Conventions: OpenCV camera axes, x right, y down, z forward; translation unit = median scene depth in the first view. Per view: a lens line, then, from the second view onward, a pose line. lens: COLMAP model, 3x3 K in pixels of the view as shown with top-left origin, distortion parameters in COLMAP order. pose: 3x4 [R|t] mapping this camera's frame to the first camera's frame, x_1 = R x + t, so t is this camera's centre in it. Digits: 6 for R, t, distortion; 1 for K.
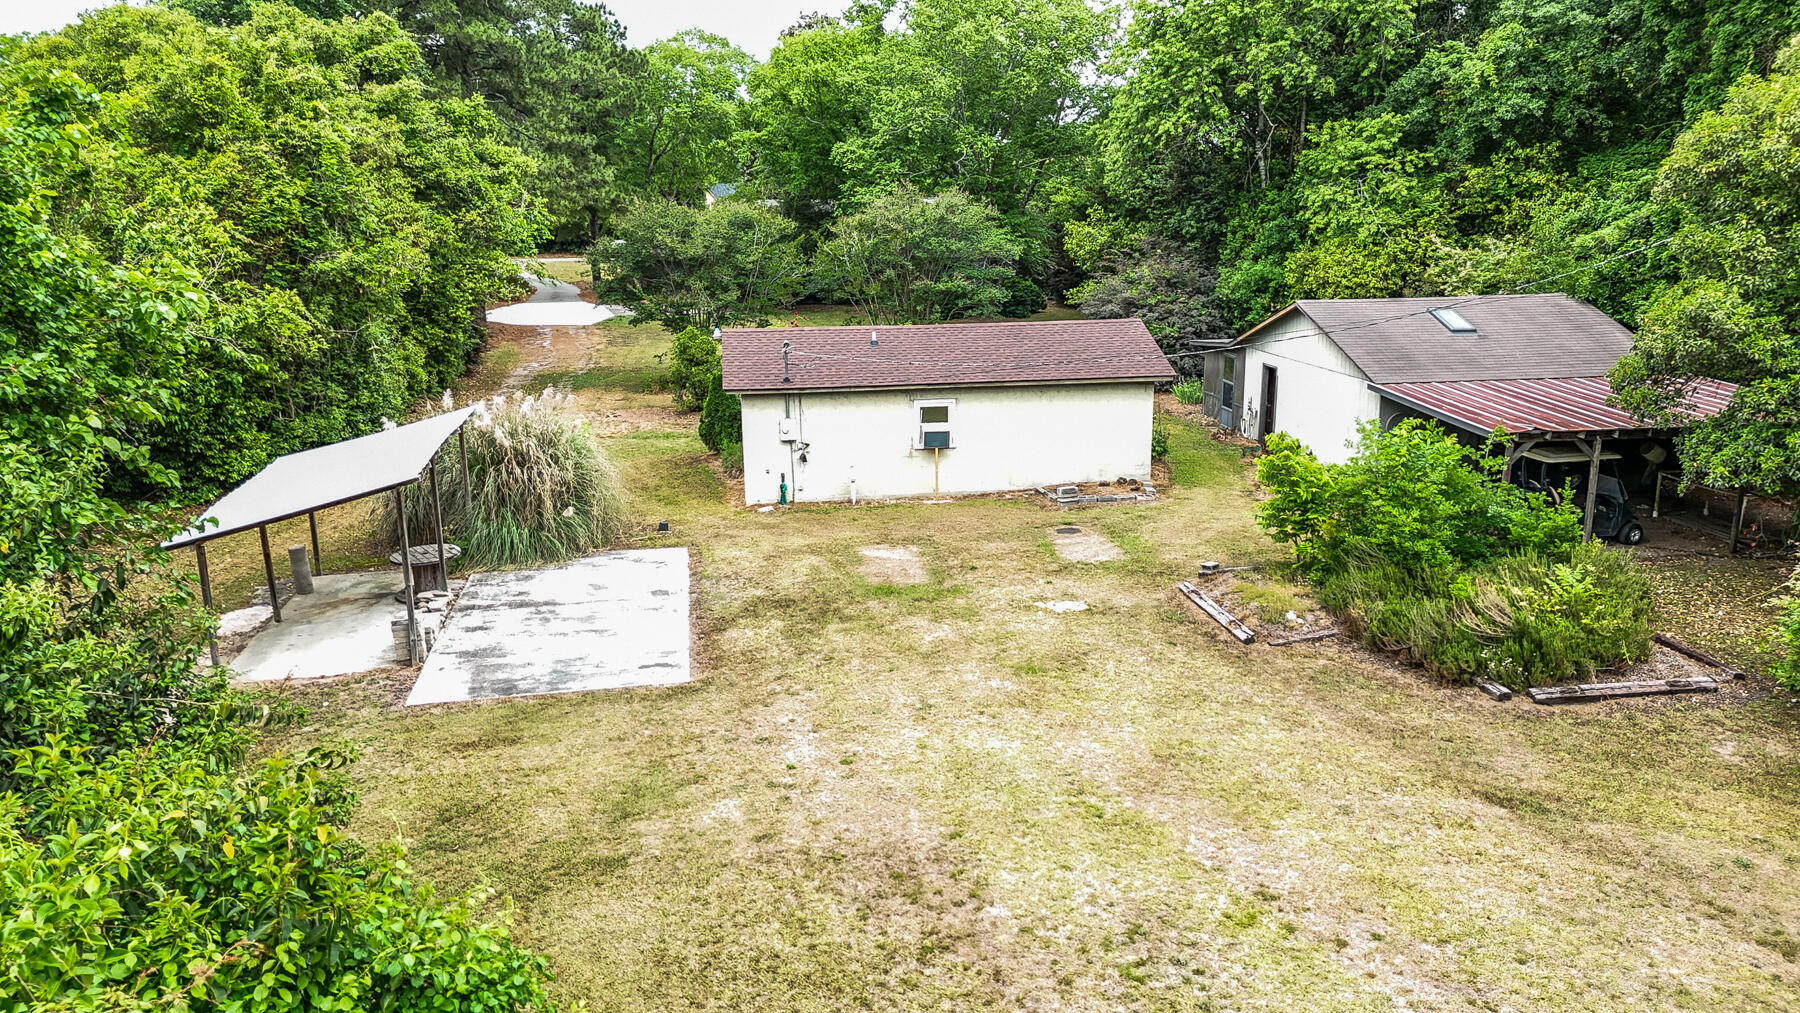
lens RADIAL K [[1275.9, 0, 900.0], [0, 1275.9, 506.5], [0, 0, 1]] dist [0.071168, -0.003508]
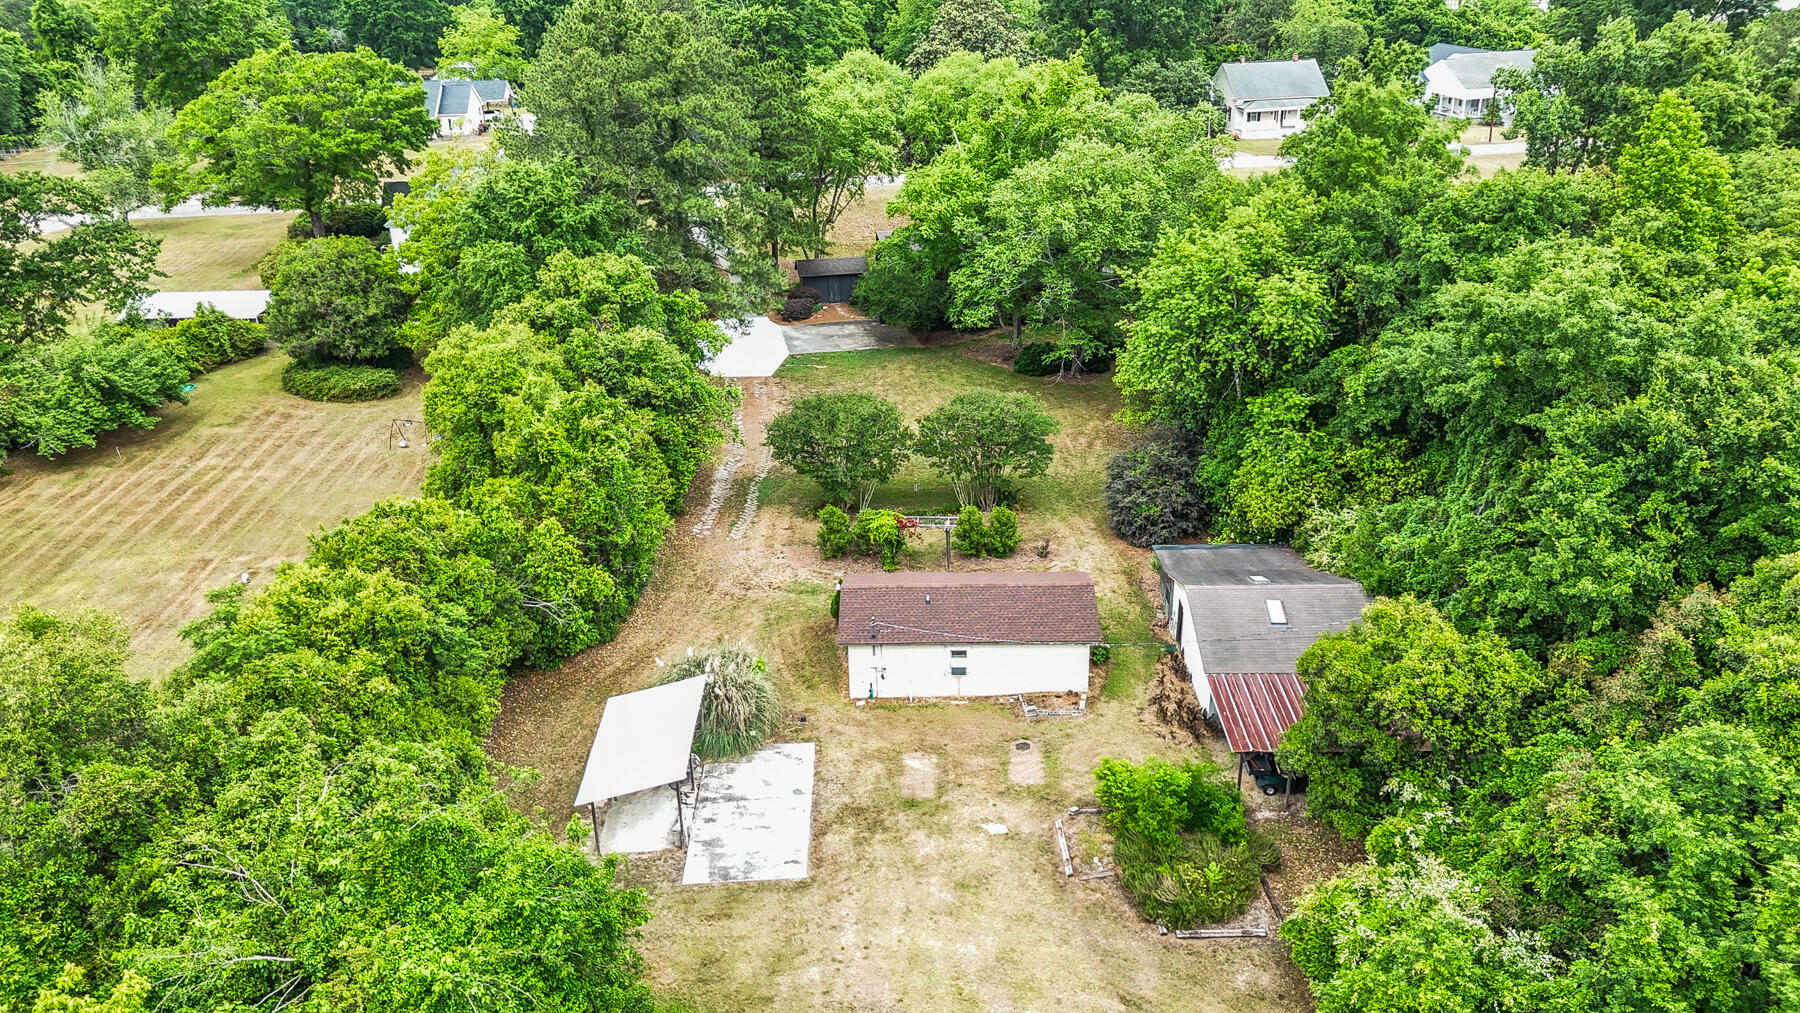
lens RADIAL K [[1275.9, 0, 900.0], [0, 1275.9, 506.5], [0, 0, 1]] dist [0.071168, -0.003508]
pose [[0.989704, 0.043487, -0.136361, 0.239985], [-0.016279, 0.980744, 0.194617, -0.826166], [0.142199, -0.190393, 0.971355, -0.888539]]
